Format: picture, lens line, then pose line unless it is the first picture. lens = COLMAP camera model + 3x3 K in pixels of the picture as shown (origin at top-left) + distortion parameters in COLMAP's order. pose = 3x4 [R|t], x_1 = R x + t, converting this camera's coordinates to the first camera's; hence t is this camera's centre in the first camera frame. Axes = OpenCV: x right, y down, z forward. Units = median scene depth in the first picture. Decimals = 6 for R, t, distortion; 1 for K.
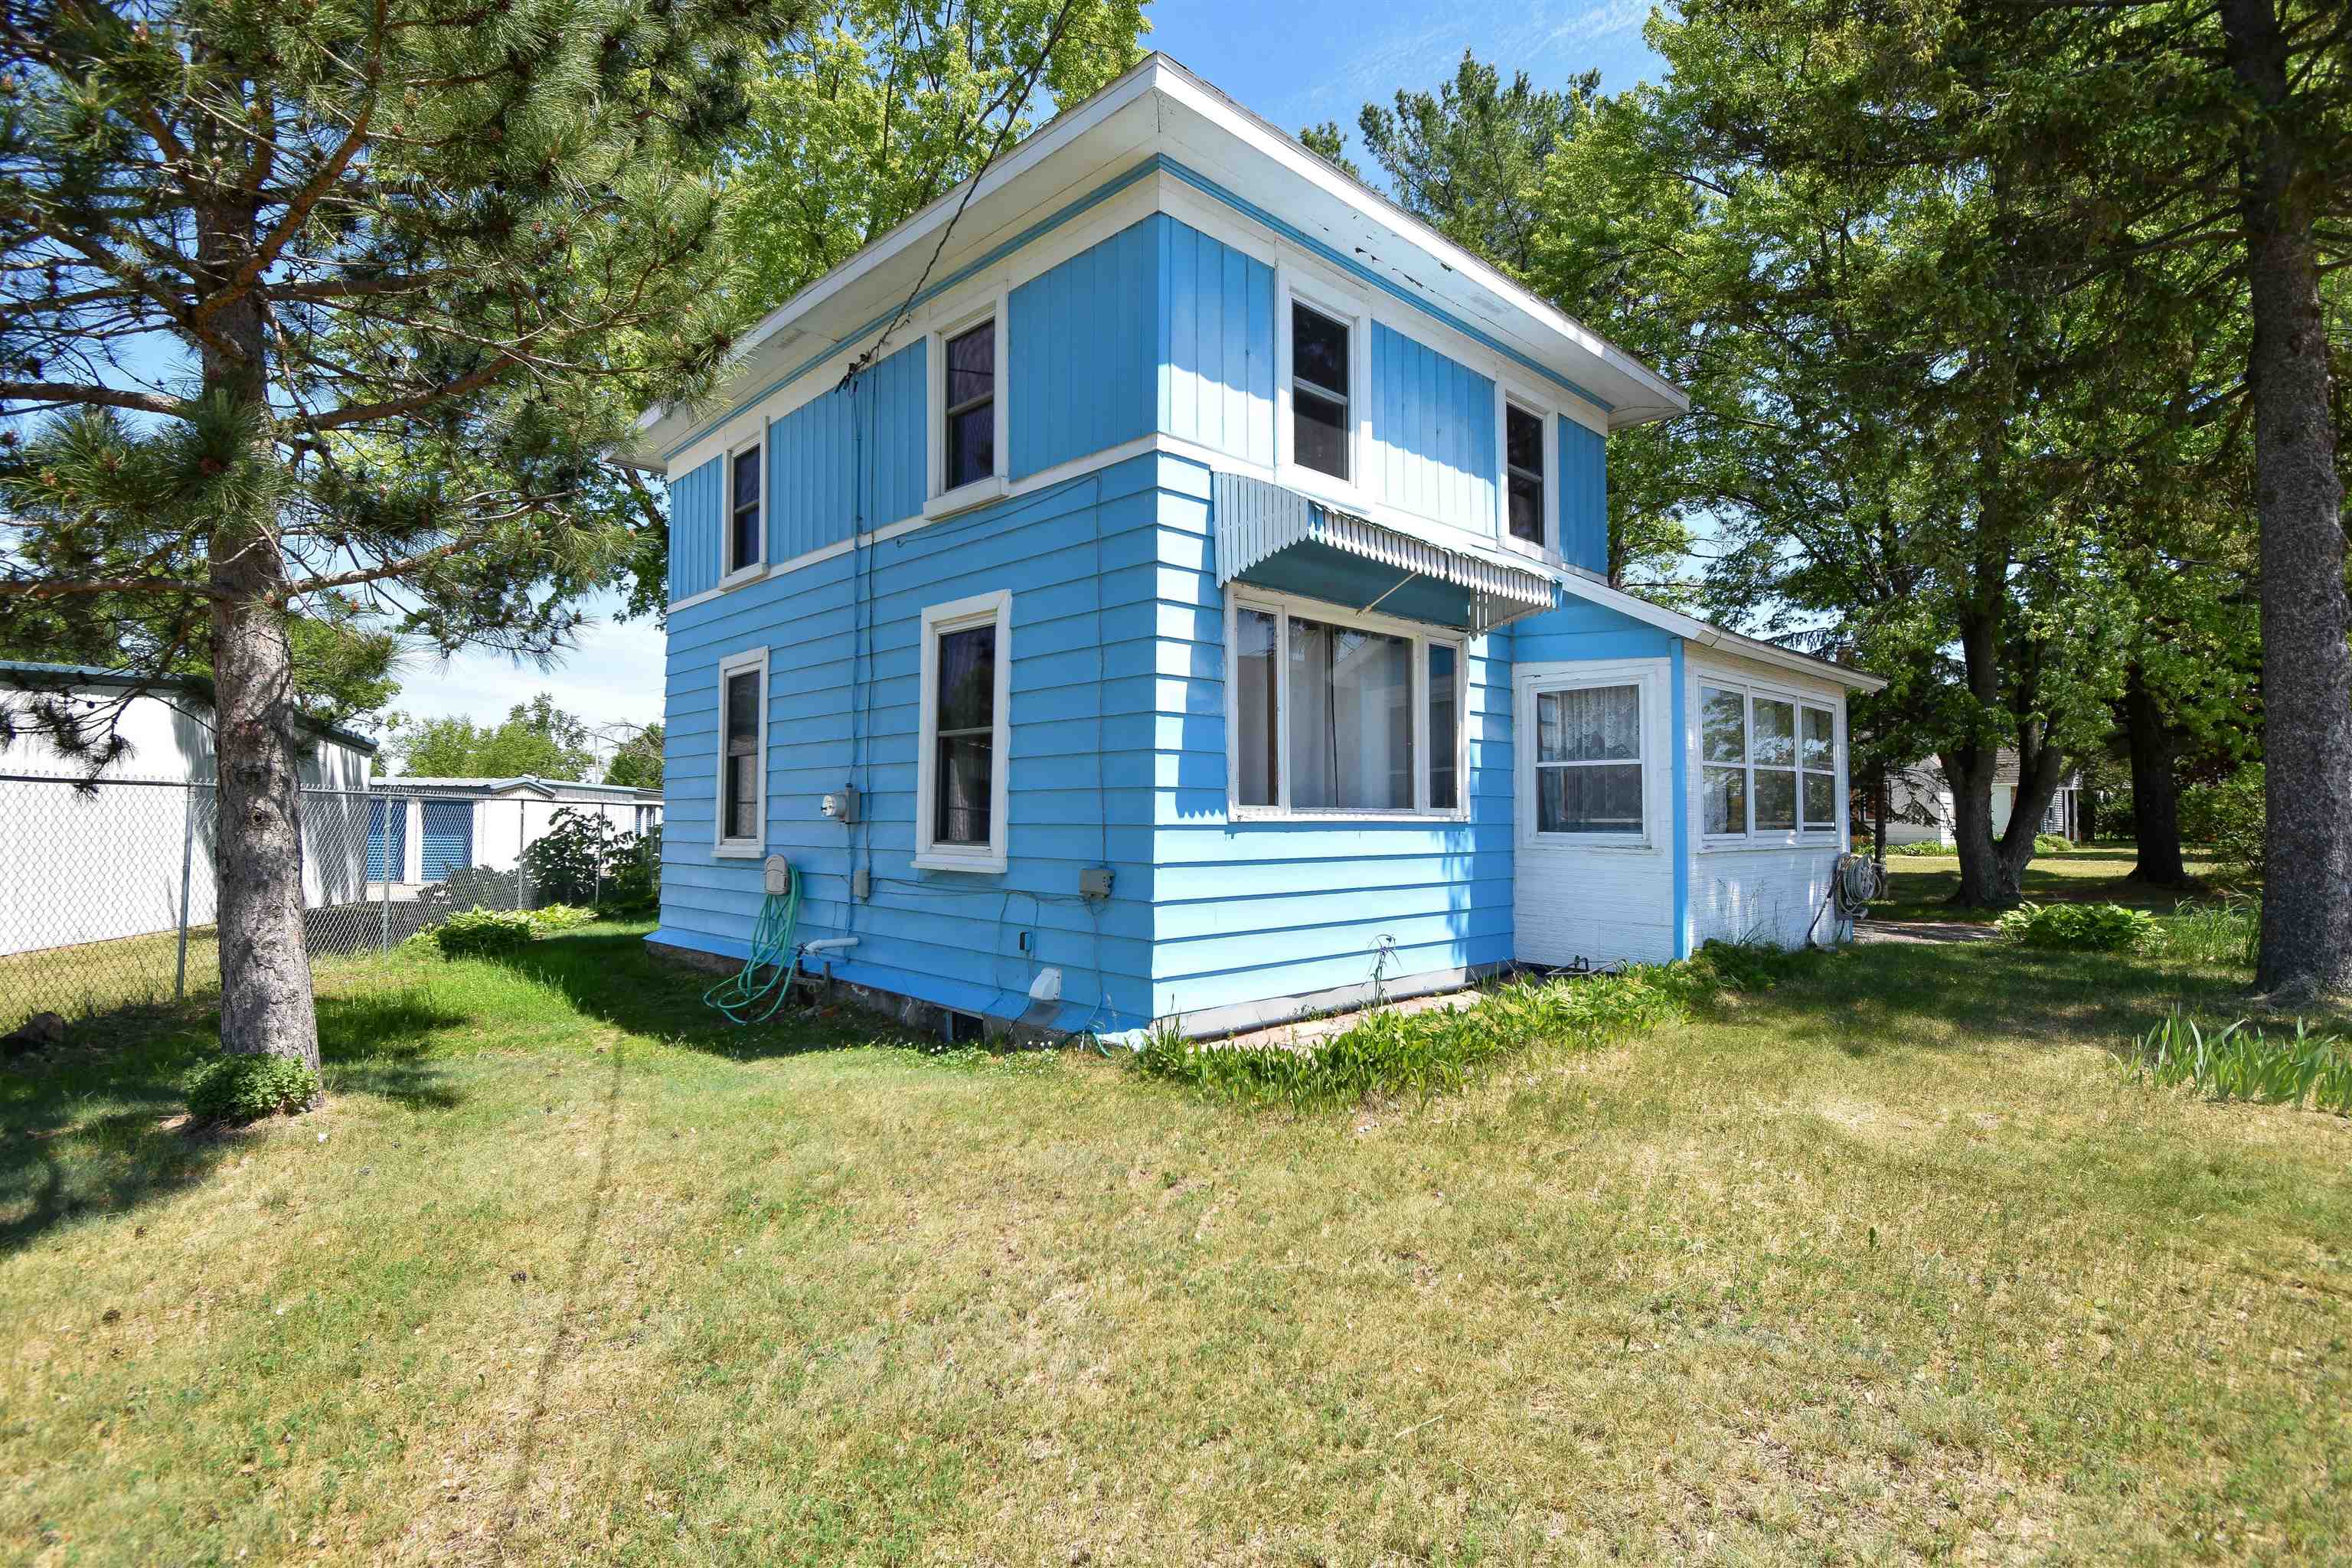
lens RADIAL K [[1160.5, 0, 1176.0], [0, 1160.5, 784.0], [0, 0, 1]] dist [0.000772, -0.000102]
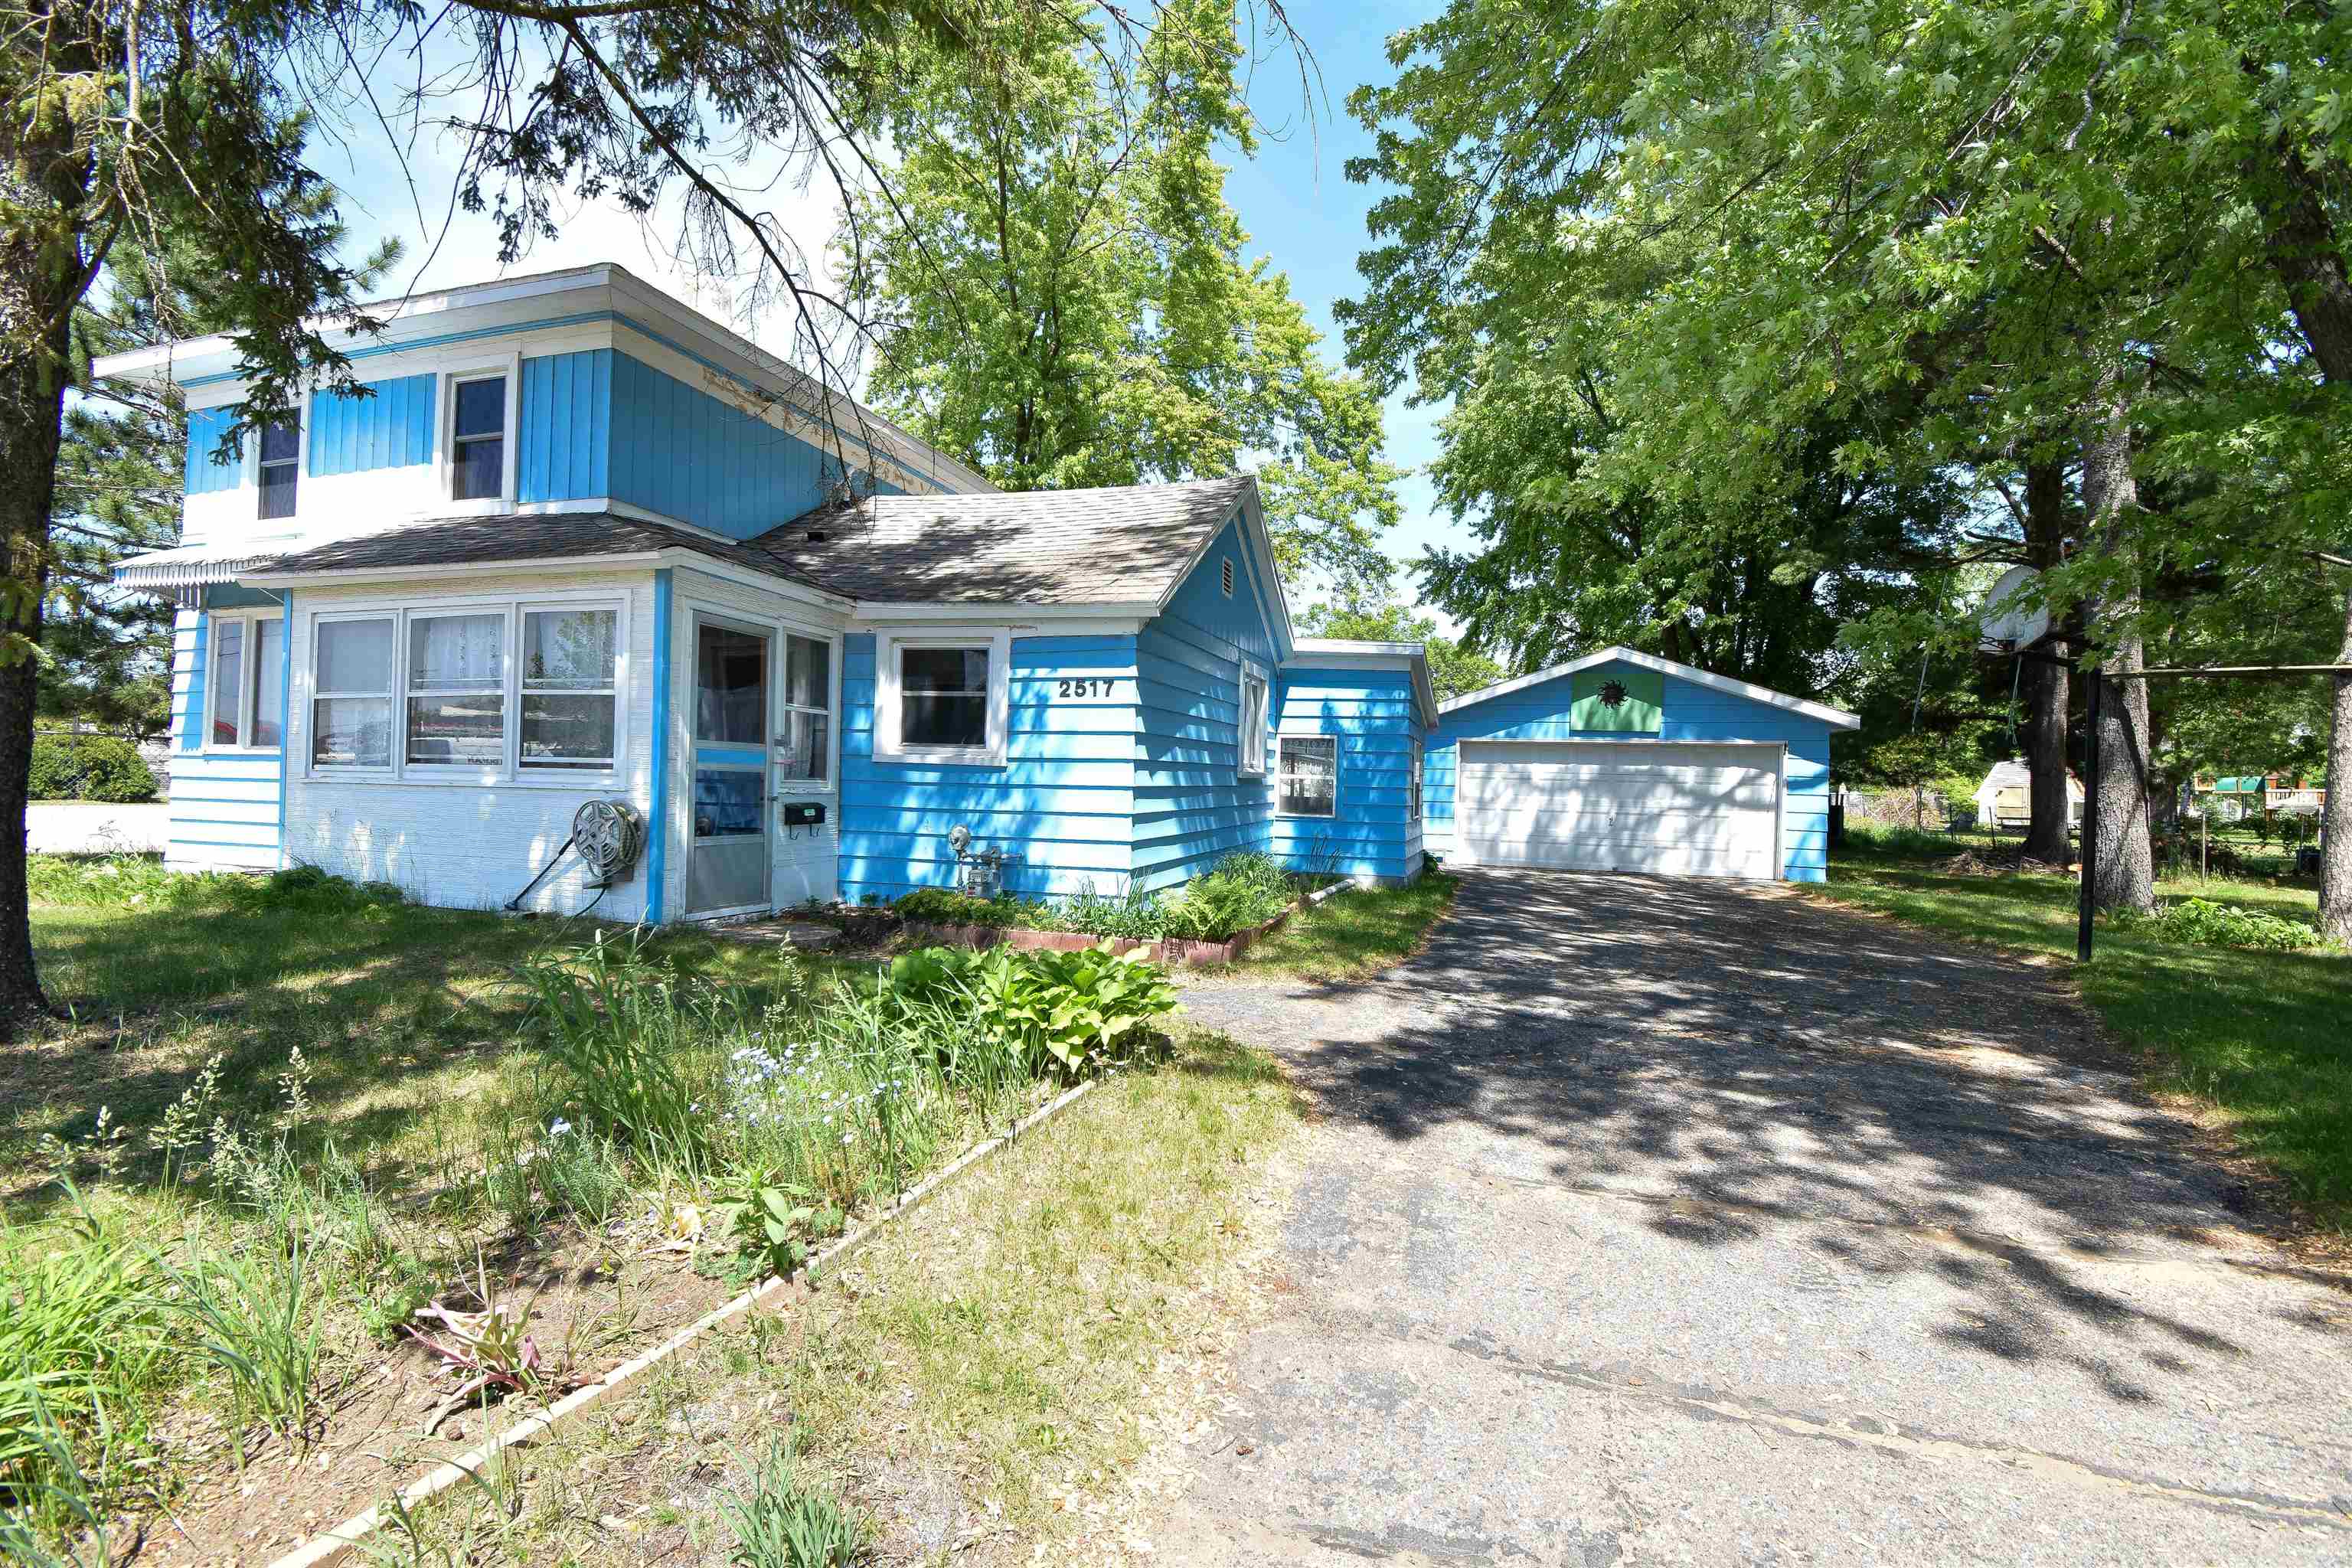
lens RADIAL K [[1036.7, 0, 1182.0], [0, 1036.7, 782.2], [0, 0, 1]] dist [0.022508, -0.026570]
pose [[0.468098, 0.004642, -0.883665, 1.792065], [0.006126, 0.999945, 0.008498, 0.061078], [0.883656, -0.009391, 0.468044, 1.371069]]
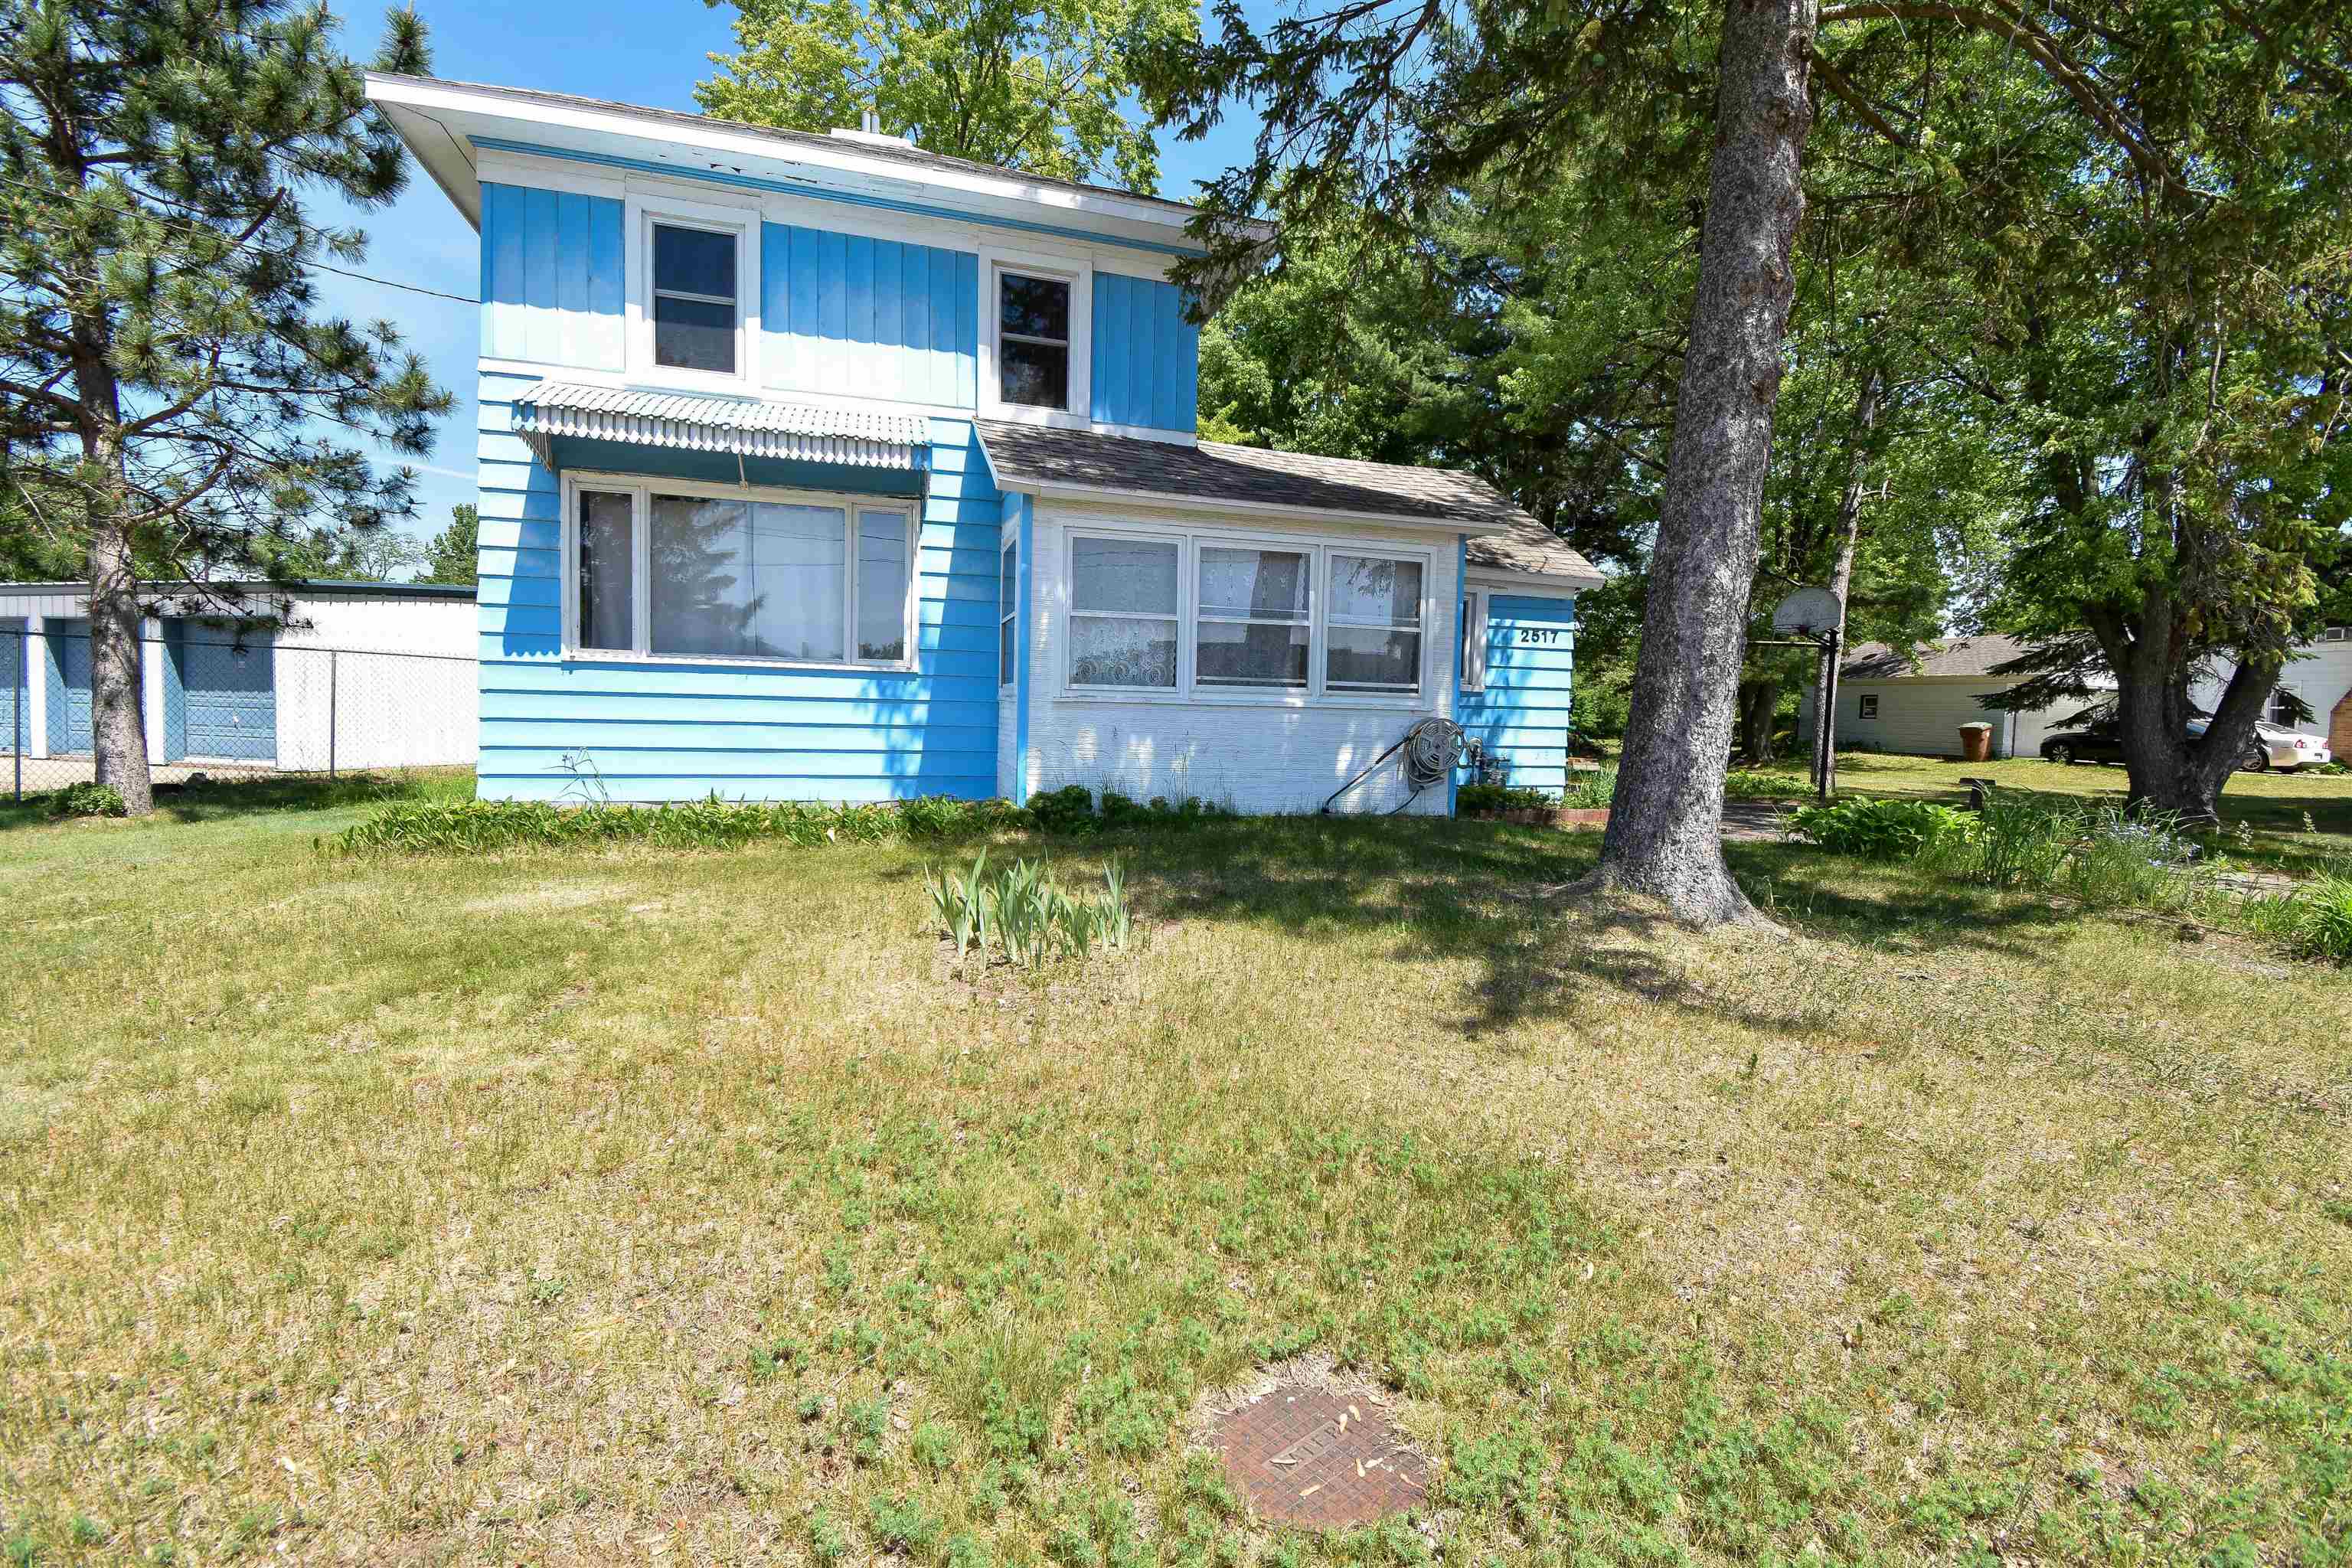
lens RADIAL K [[1036.7, 0, 1182.0], [0, 1036.7, 782.2], [0, 0, 1]] dist [0.022508, -0.026570]
pose [[0.889196, 0.047212, -0.455084, 1.049560], [-0.007273, 0.995995, 0.089118, 0.052026], [0.457469, -0.075933, 0.885978, 0.251616]]
